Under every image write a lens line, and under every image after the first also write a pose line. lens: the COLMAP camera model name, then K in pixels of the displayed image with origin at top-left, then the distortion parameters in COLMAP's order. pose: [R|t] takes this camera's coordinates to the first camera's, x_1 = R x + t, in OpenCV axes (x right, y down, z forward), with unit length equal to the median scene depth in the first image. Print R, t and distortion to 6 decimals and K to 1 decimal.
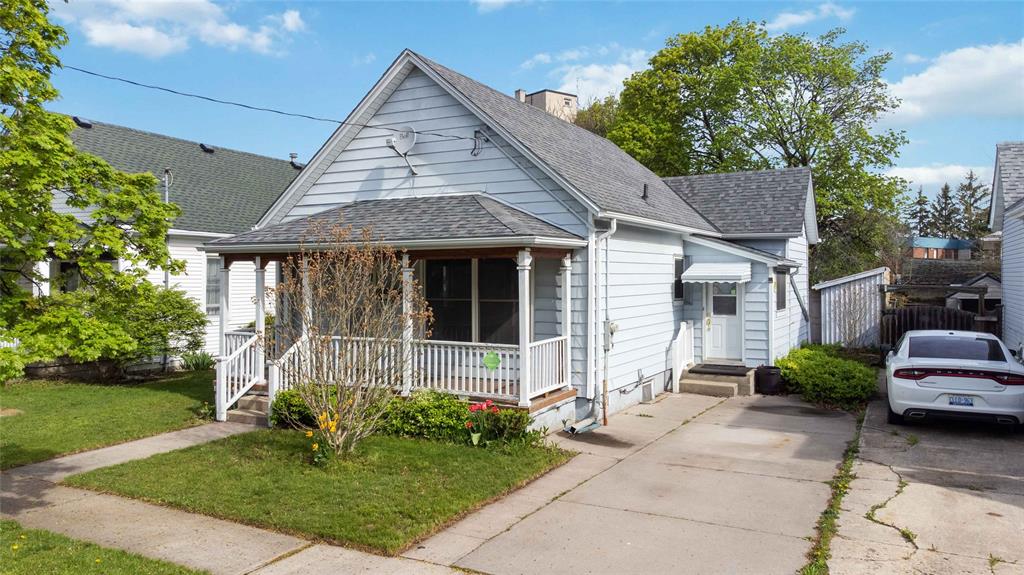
lens RADIAL K [[767.9, 0, 512.8], [0, 767.9, 276.1], [0, 0, 1]] dist [0.037790, 0.006133]
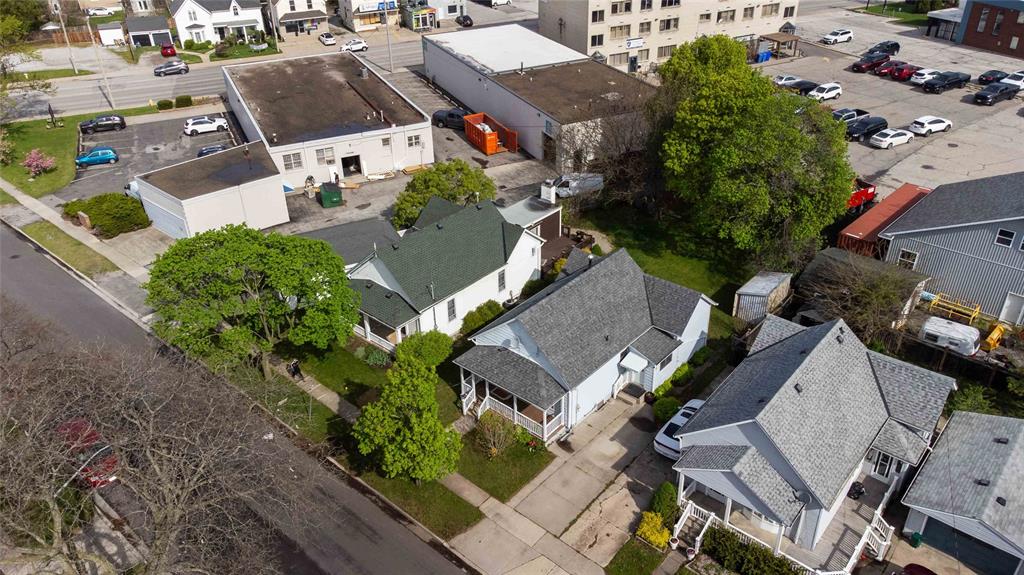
lens RADIAL K [[763.3, 0, 512.0], [0, 763.3, 287.5], [0, 0, 1]] dist [0.040135, 0.007482]
pose [[0.973483, 0.099552, -0.205961, 0.457788], [0.022035, 0.855348, 0.517585, -1.985203], [0.227695, -0.508399, 0.830473, -1.443775]]
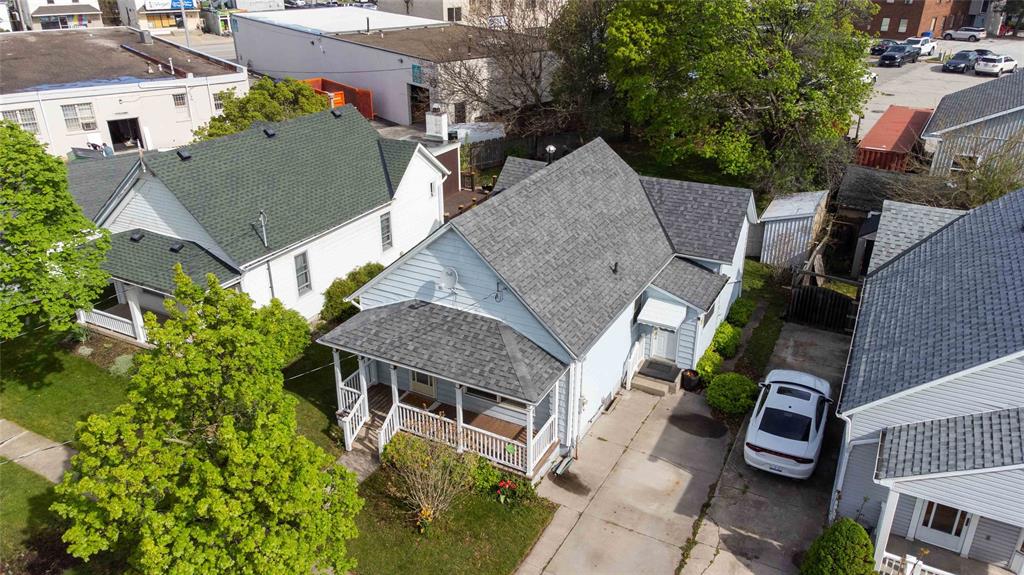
lens RADIAL K [[763.3, 0, 512.0], [0, 763.3, 287.5], [0, 0, 1]] dist [0.040135, 0.007482]
pose [[0.999990, 0.001835, -0.004131, -0.015515], [0.000094, 0.905230, 0.424922, -0.813118], [0.004520, -0.424918, 0.905221, -0.348016]]
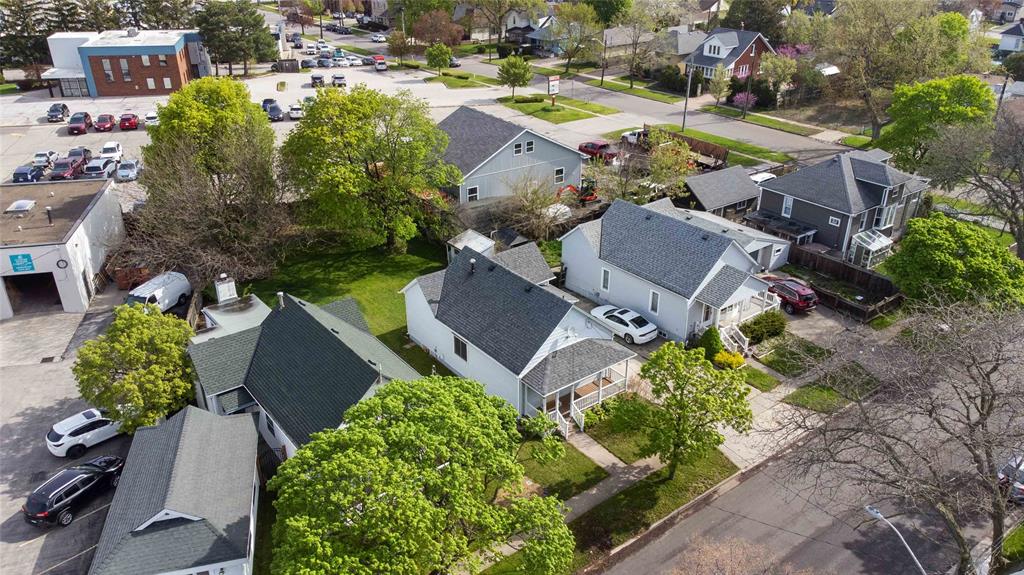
lens RADIAL K [[758.4, 0, 512.0], [0, 758.4, 287.5], [0, 0, 1]] dist [0.038817, 0.009485]
pose [[0.414962, -0.400801, 0.816802, -2.682258], [-0.005257, 0.896672, 0.442664, -1.699998], [-0.909824, -0.187982, 0.369978, 0.153131]]
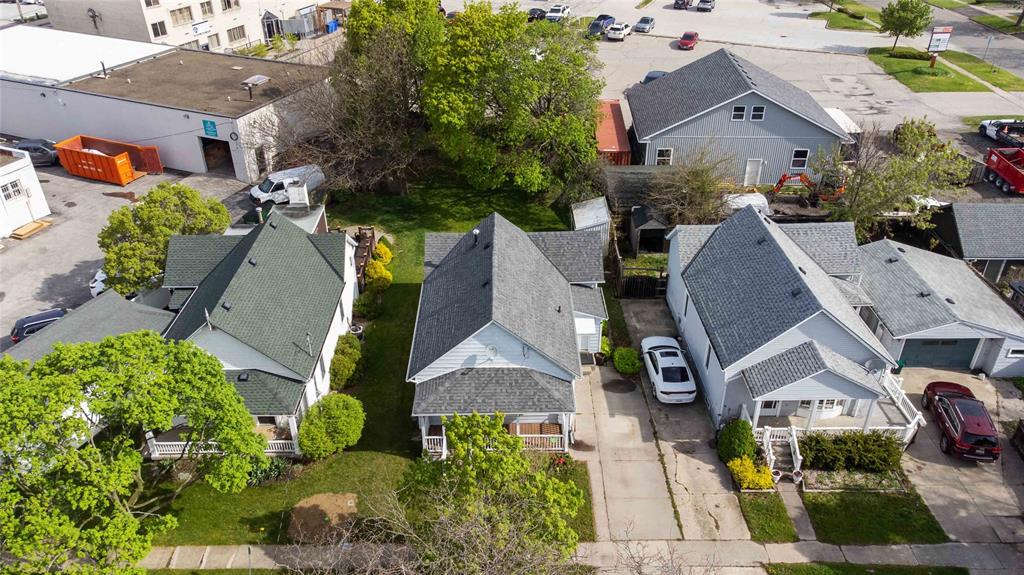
lens RADIAL K [[758.4, 0, 512.0], [0, 758.4, 287.5], [0, 0, 1]] dist [0.038817, 0.009485]
pose [[0.879502, -0.254422, 0.402175, -0.999259], [0.006022, 0.850975, 0.525171, -1.607559], [-0.475857, -0.459467, 0.749967, -0.689616]]
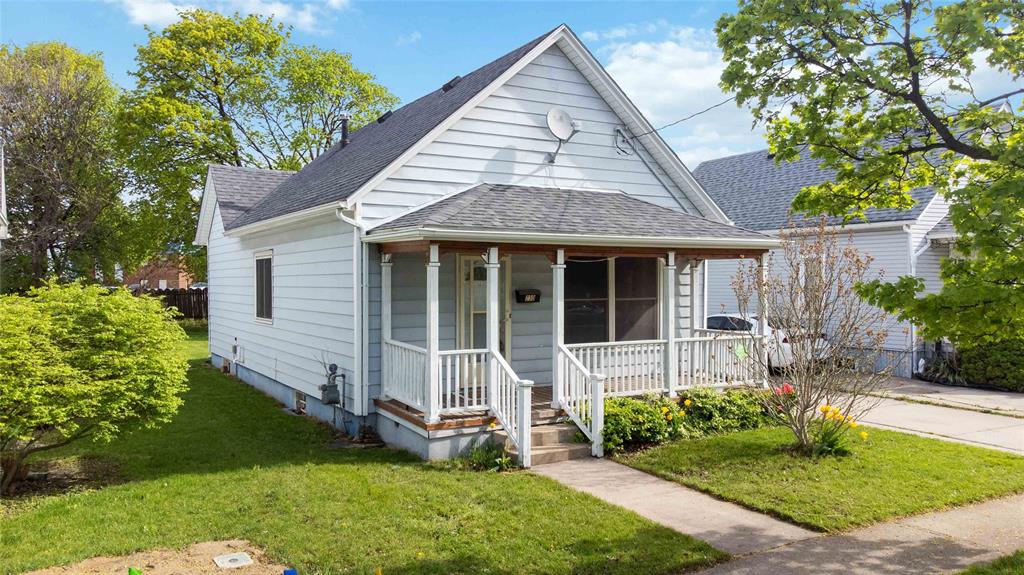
lens RADIAL K [[763.3, 0, 512.0], [0, 763.3, 287.5], [0, 0, 1]] dist [0.040135, 0.007482]
pose [[0.519484, -0.007608, 0.854446, -0.973463], [0.001187, 0.999966, 0.008182, 0.007728], [-0.854479, -0.003236, 0.519476, 0.605002]]
